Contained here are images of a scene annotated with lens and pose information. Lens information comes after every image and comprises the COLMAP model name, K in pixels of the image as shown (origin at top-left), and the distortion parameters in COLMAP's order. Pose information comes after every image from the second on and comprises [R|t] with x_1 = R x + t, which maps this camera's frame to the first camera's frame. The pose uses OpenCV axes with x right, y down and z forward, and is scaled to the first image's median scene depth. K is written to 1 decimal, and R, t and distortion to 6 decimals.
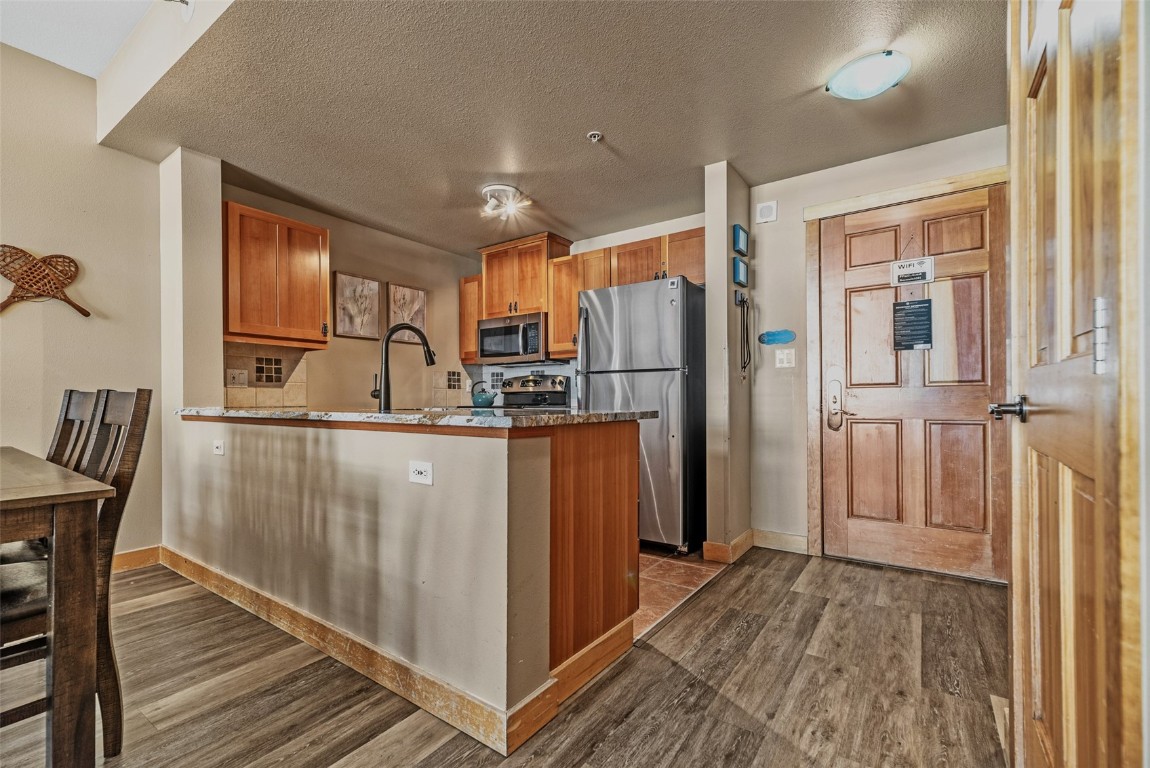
lens RADIAL K [[497.8, 0, 570.1], [0, 497.8, 398.0], [0, 0, 1]] dist [0.000083, -0.000078]
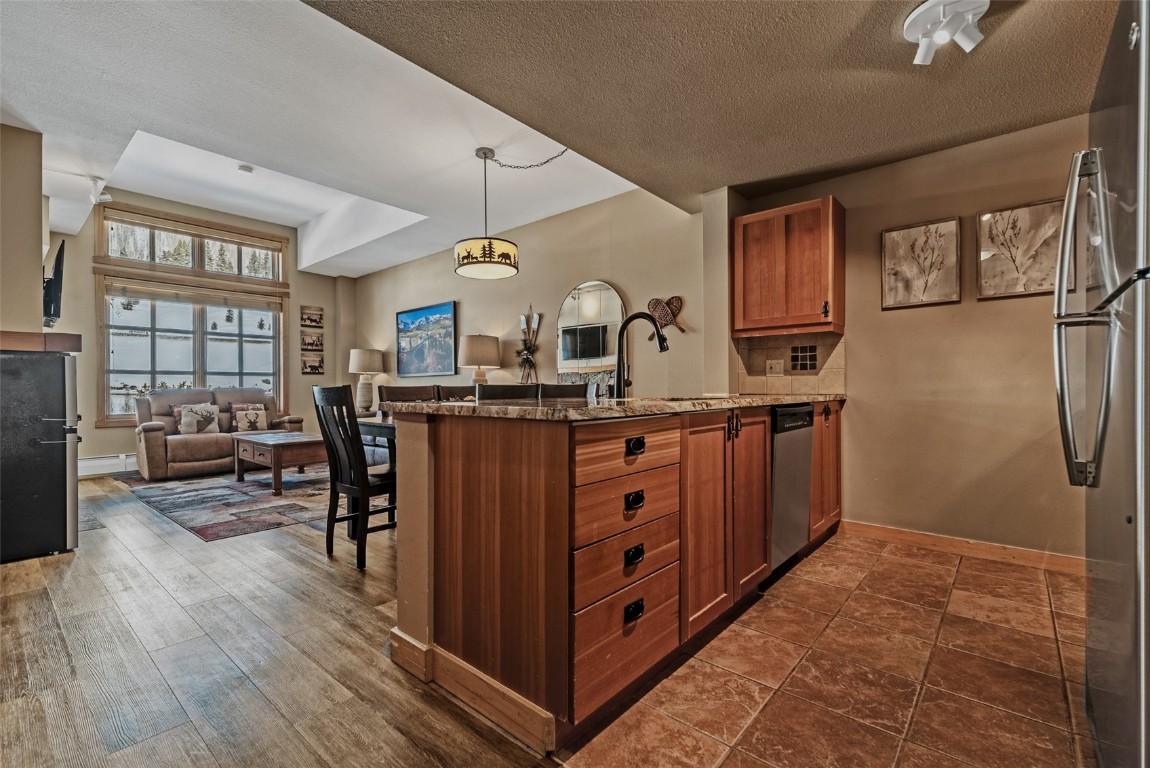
lens RADIAL K [[515.3, 0, 589.9], [0, 515.3, 389.1], [0, 0, 1]] dist [0.005391, 0.000149]
pose [[-0.089727, 0.003158, -0.995961, 0.534816], [0.007913, 0.999966, 0.002458, 0.000947], [0.995935, -0.007660, -0.089749, 0.743007]]
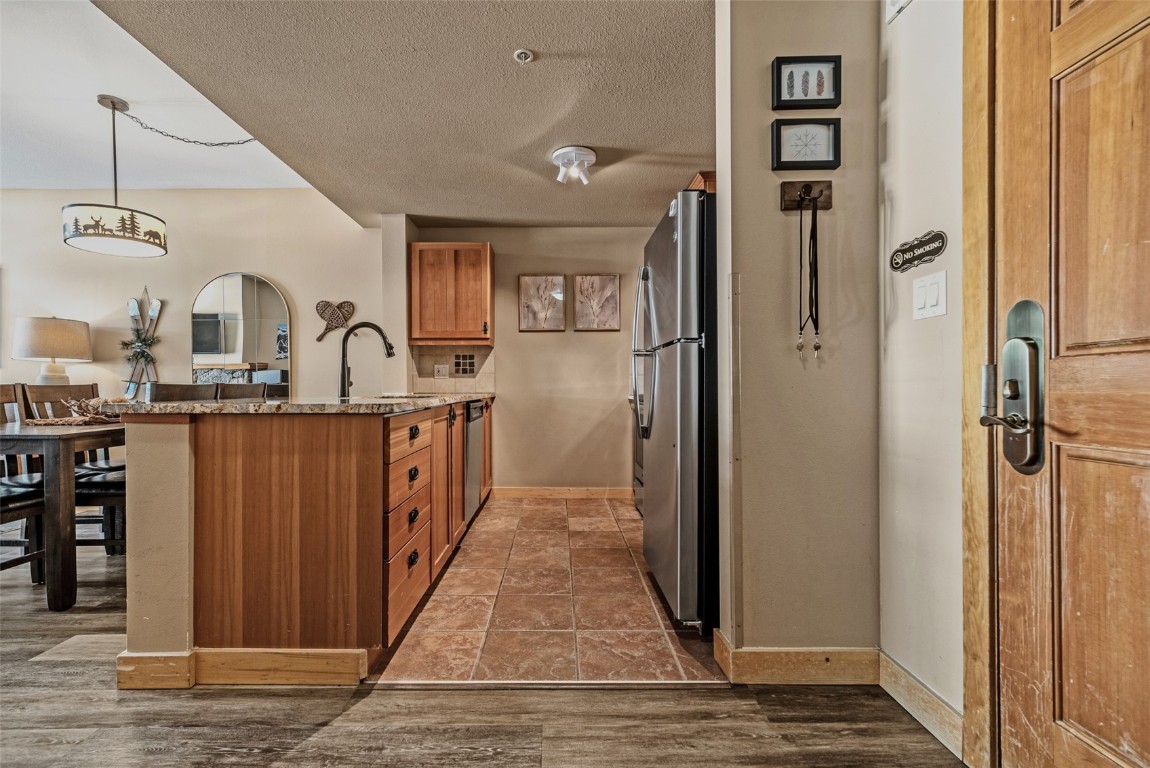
lens RADIAL K [[500.5, 0, 574.1], [0, 500.5, 388.9], [0, 0, 1]] dist [0.002618, 0.000186]
pose [[0.590466, 0.003405, -0.807055, 0.667711], [0.004488, 0.999962, 0.007503, -0.001175], [0.807050, -0.008052, 0.590428, 0.527510]]
